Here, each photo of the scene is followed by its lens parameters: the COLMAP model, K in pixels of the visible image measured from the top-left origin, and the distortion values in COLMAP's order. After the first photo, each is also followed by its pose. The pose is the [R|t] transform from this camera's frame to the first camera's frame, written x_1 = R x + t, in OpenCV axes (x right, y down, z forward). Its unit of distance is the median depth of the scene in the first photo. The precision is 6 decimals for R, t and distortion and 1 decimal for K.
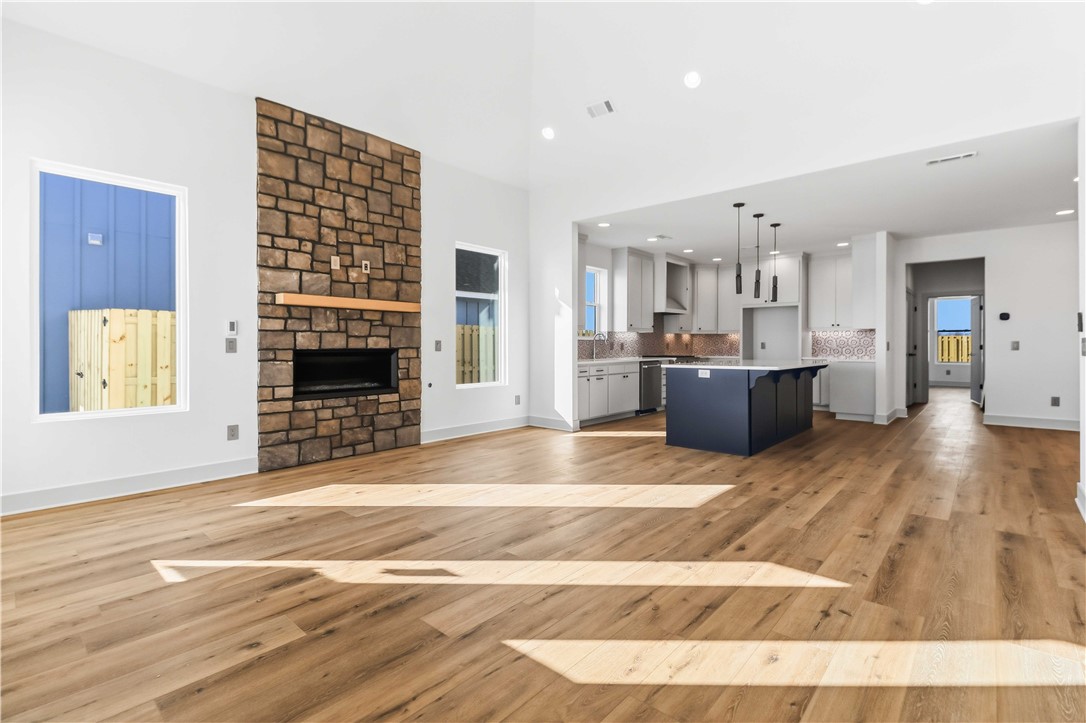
lens RADIAL K [[501.5, 0, 547.5], [0, 501.5, 344.9], [0, 0, 1]] dist [0.001283, -0.007746]
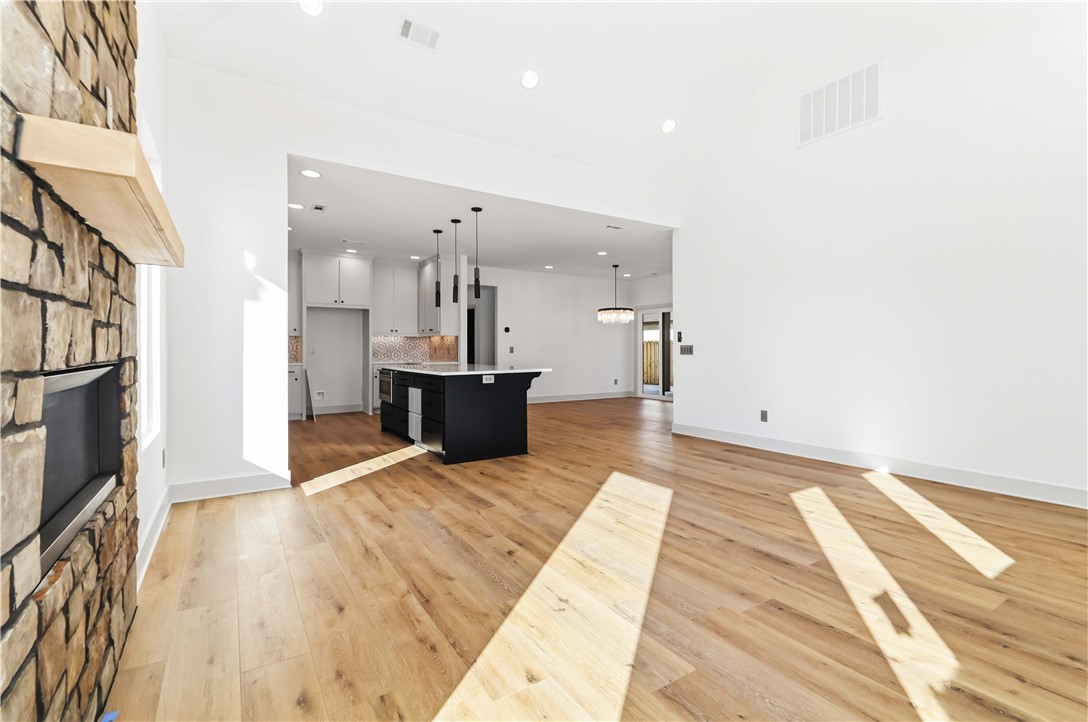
lens RADIAL K [[502.4, 0, 548.5], [0, 502.4, 344.3], [0, 0, 1]] dist [0.001283, -0.007746]
pose [[0.271369, 0.008208, 0.962440, -1.158322], [0.000354, 0.999963, -0.008628, -0.002382], [-0.962475, 0.002683, 0.271356, 1.229268]]
